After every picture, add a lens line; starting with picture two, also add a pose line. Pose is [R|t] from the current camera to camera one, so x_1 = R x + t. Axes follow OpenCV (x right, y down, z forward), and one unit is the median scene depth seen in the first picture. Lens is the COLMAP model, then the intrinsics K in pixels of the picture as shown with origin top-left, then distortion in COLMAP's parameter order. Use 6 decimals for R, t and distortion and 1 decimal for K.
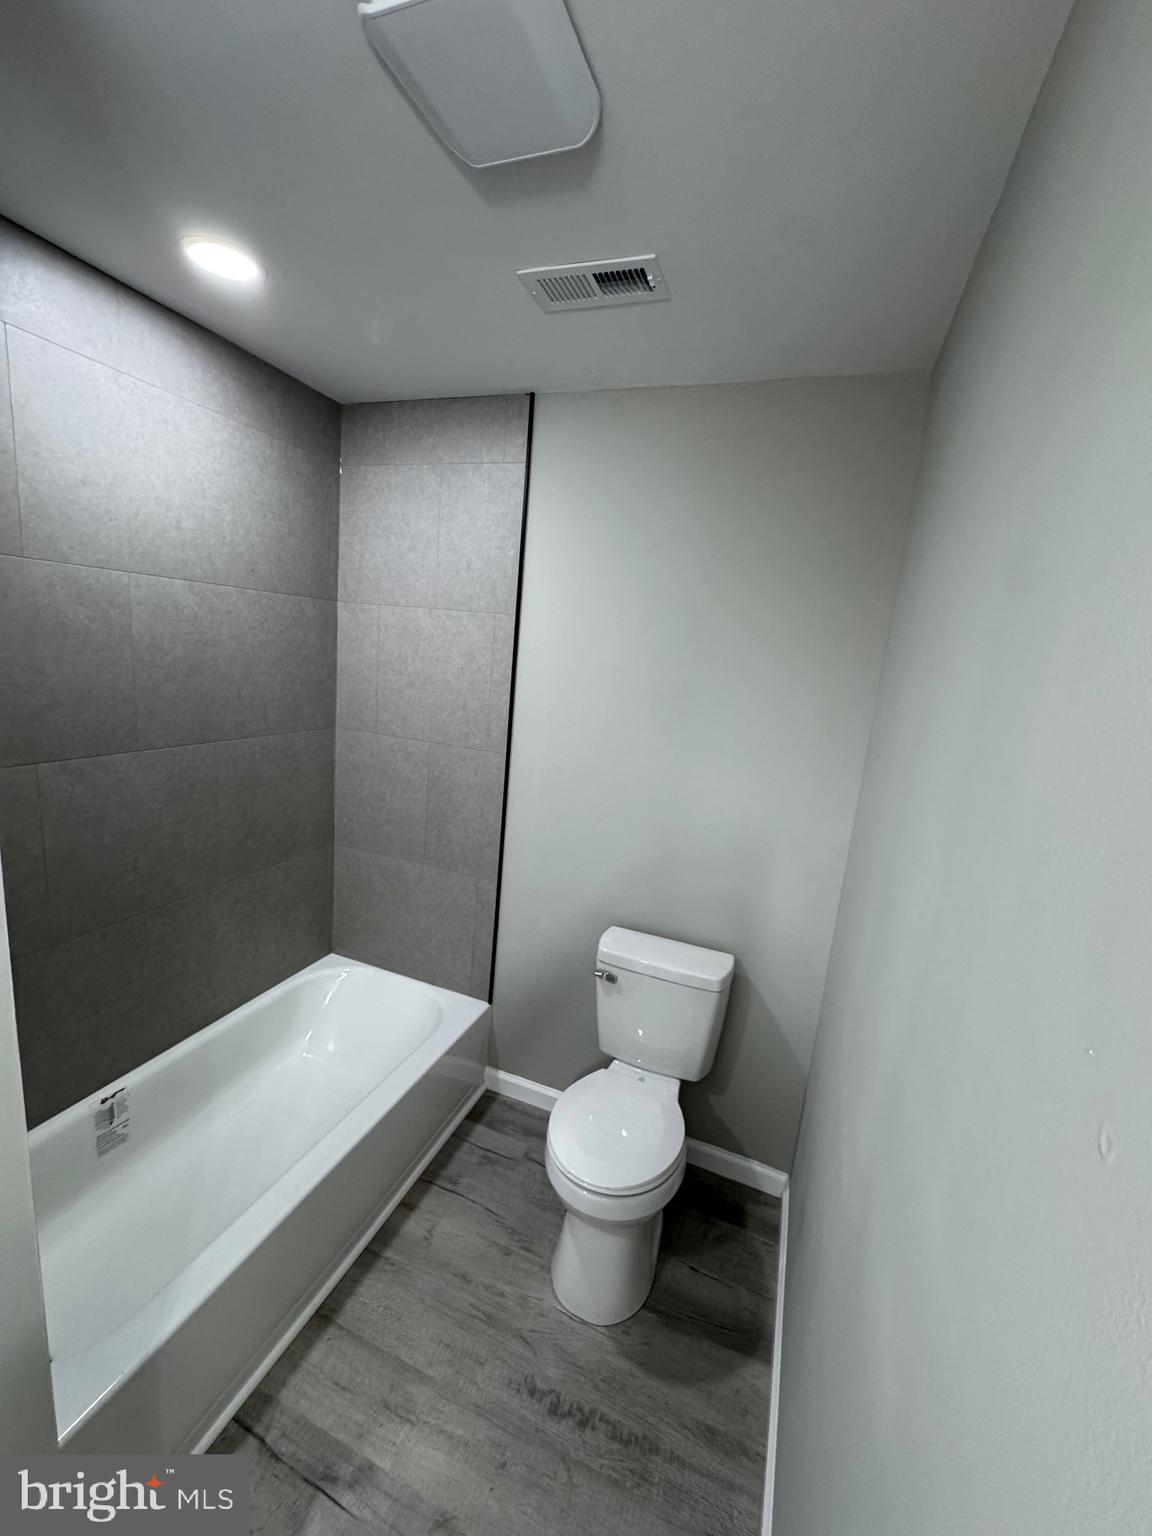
lens RADIAL K [[614.2, 0, 580.0], [0, 614.2, 767.7], [0, 0, 1]] dist [-0.003547, 0.000523]
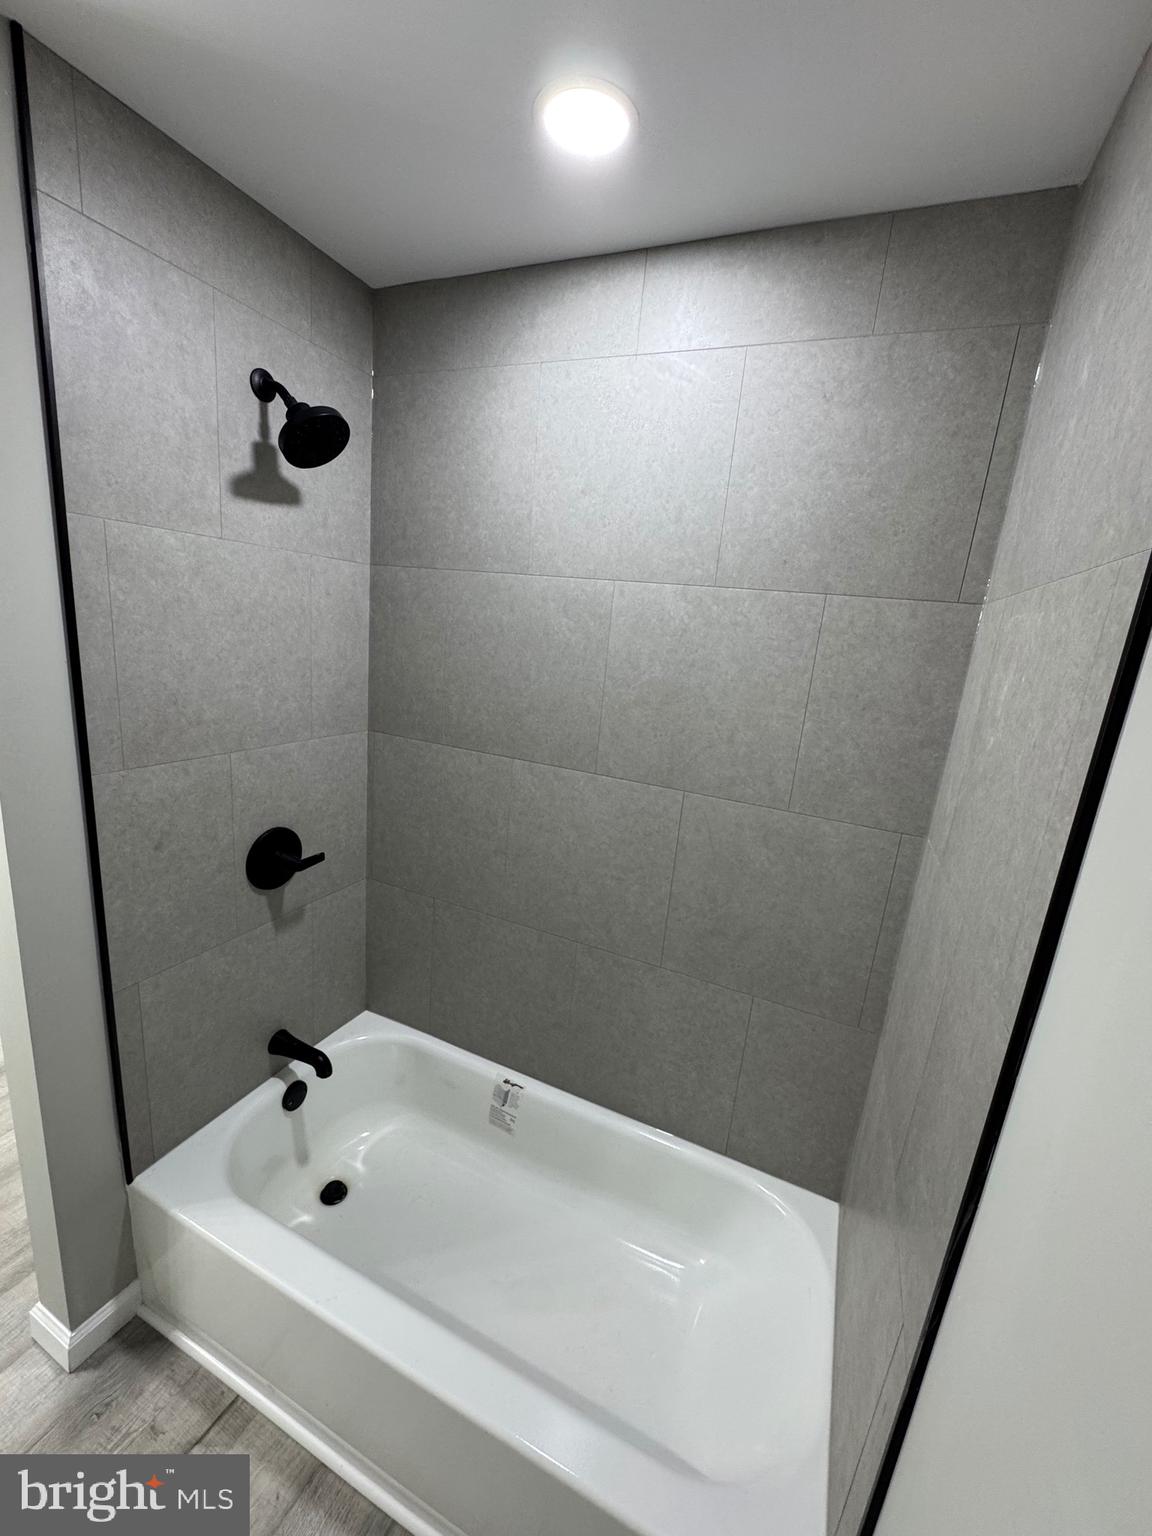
lens RADIAL K [[614.2, 0, 580.0], [0, 614.2, 767.7], [0, 0, 1]] dist [-0.003547, 0.000523]
pose [[-0.048358, 0.138748, -0.989146, 0.191474], [-0.284750, 0.947295, 0.146799, -0.162040], [0.957381, 0.288759, -0.006301, 0.960925]]
